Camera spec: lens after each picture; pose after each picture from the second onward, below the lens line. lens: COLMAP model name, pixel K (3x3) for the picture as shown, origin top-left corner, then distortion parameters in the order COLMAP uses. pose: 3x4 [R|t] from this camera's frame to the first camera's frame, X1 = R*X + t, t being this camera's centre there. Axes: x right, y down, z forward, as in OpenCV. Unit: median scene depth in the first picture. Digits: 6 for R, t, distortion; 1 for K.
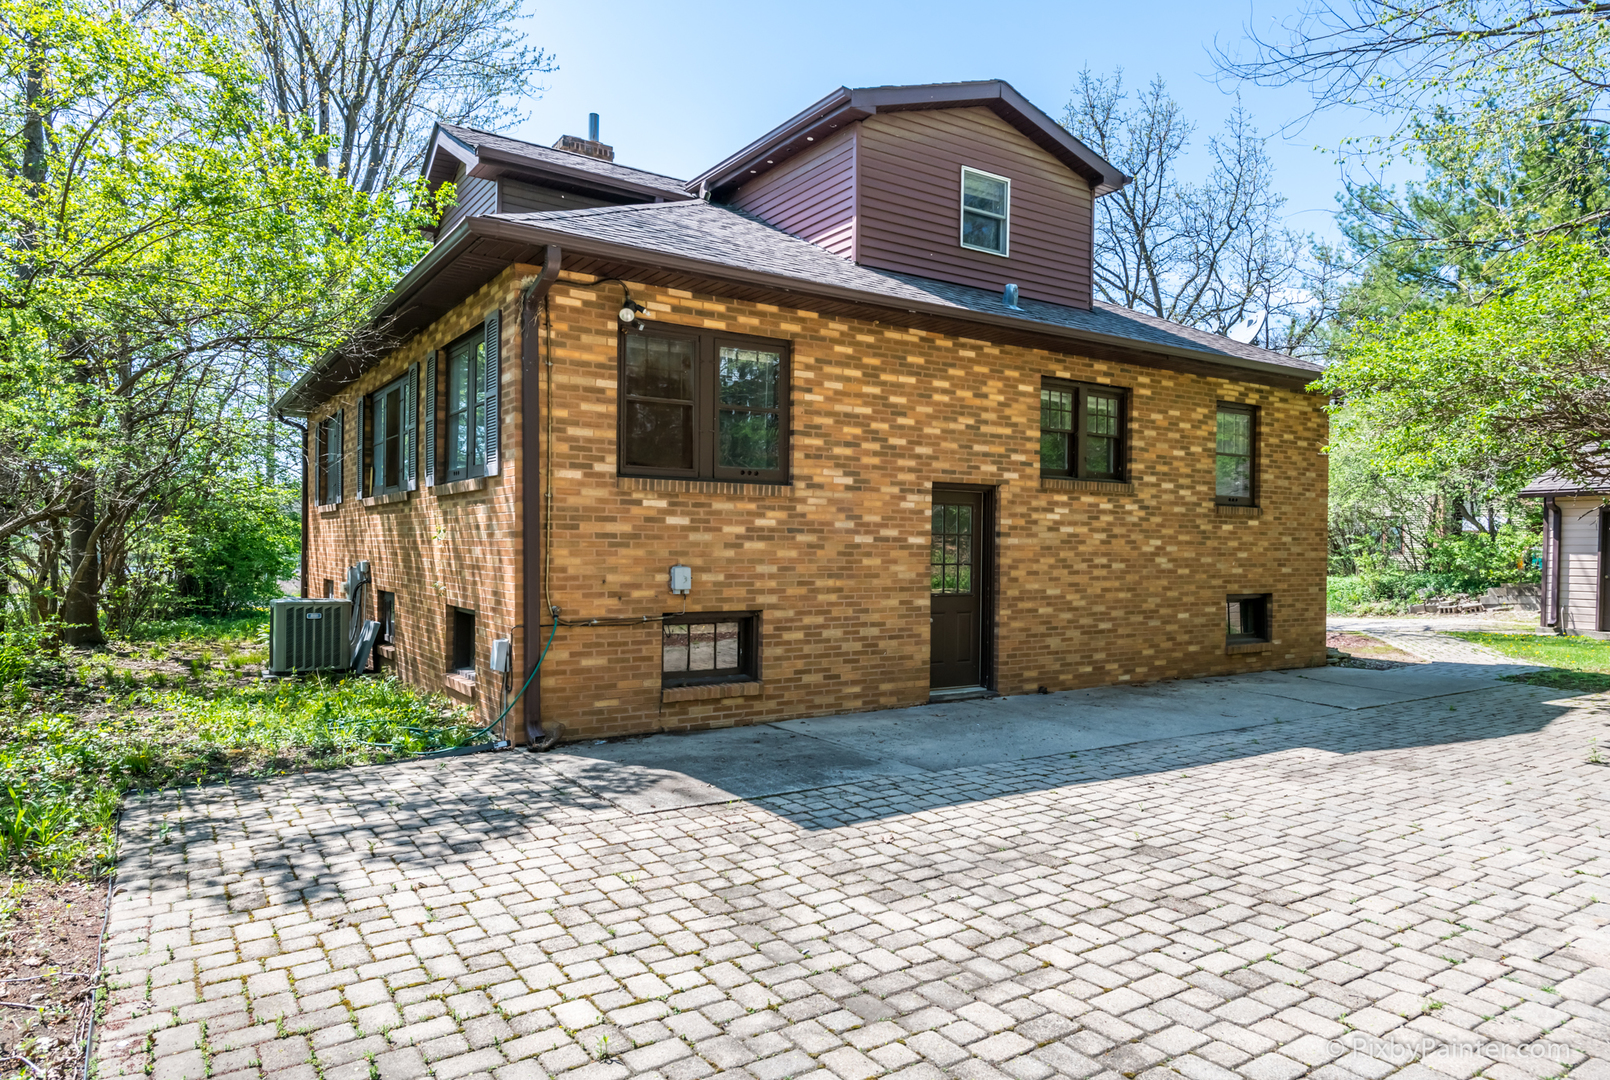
lens RADIAL K [[1055.7, 0, 805.0], [0, 1055.7, 539.2], [0, 0, 1]] dist [0.011984, -0.006042]
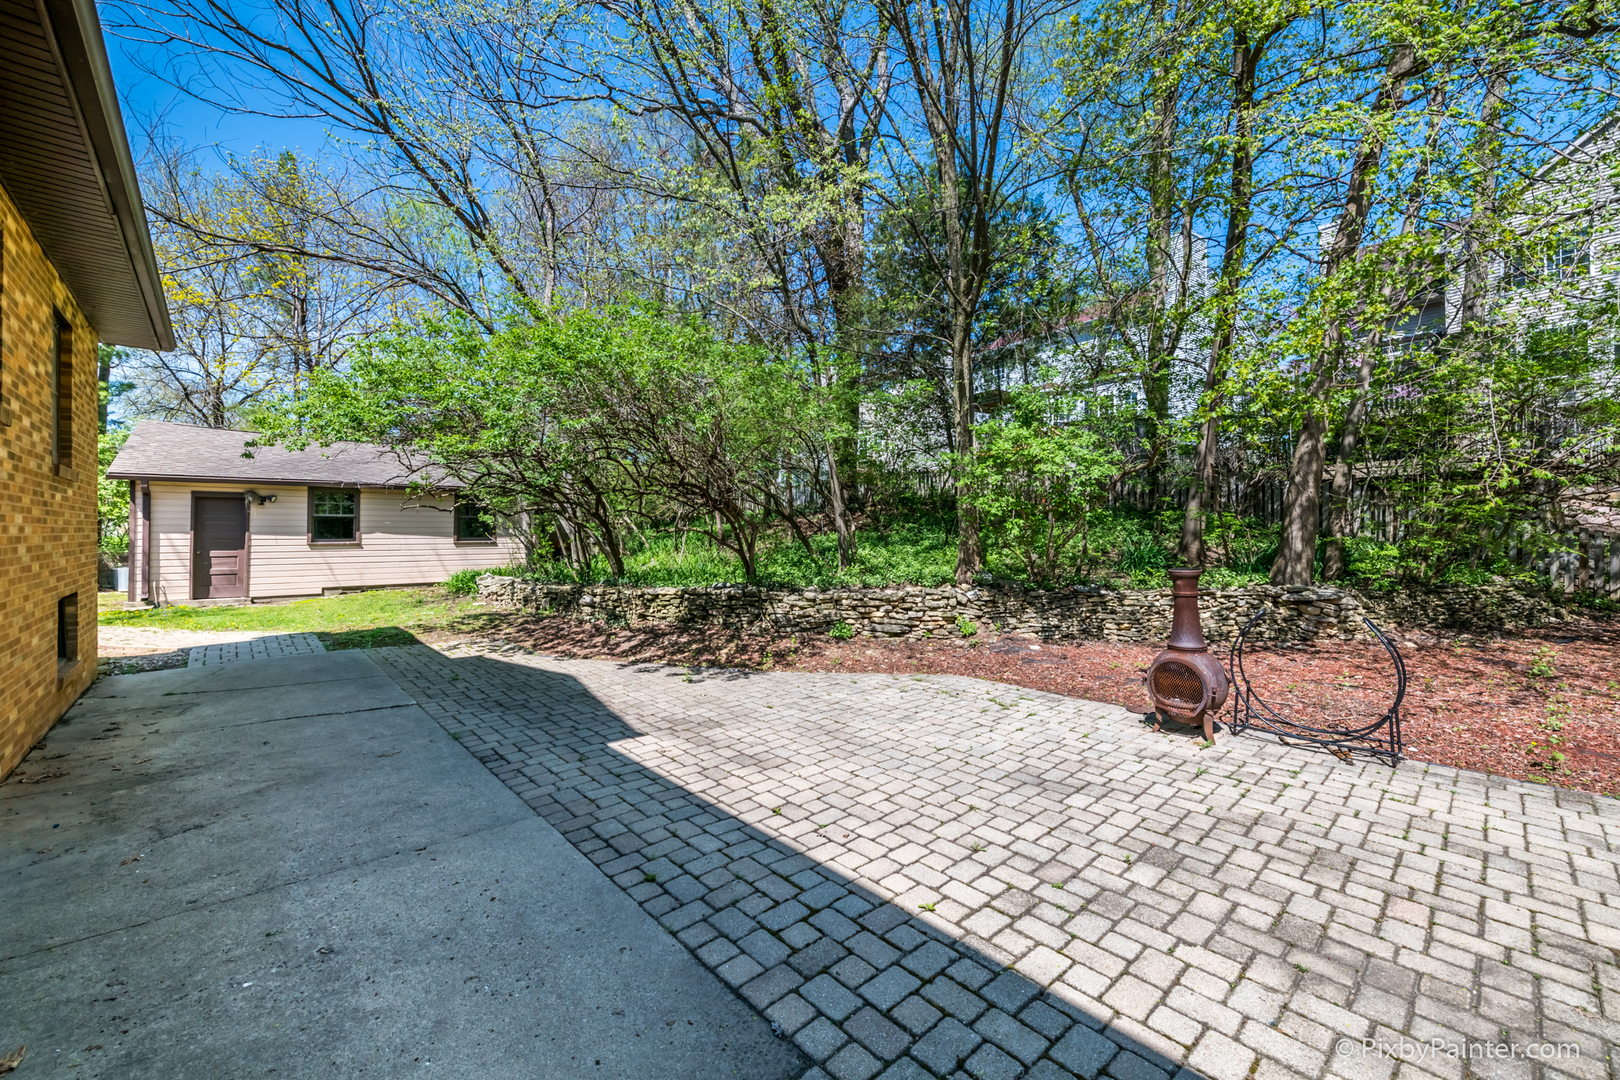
lens RADIAL K [[669.7, 0, 775.8], [0, 669.7, 528.2], [0, 0, 1]] dist [-0.003077, -0.002110]
pose [[-0.173869, 0.001048, 0.984768, -0.150677], [-0.008010, 0.999965, -0.002478, 0.015065], [-0.984736, -0.008319, -0.173855, 1.224344]]
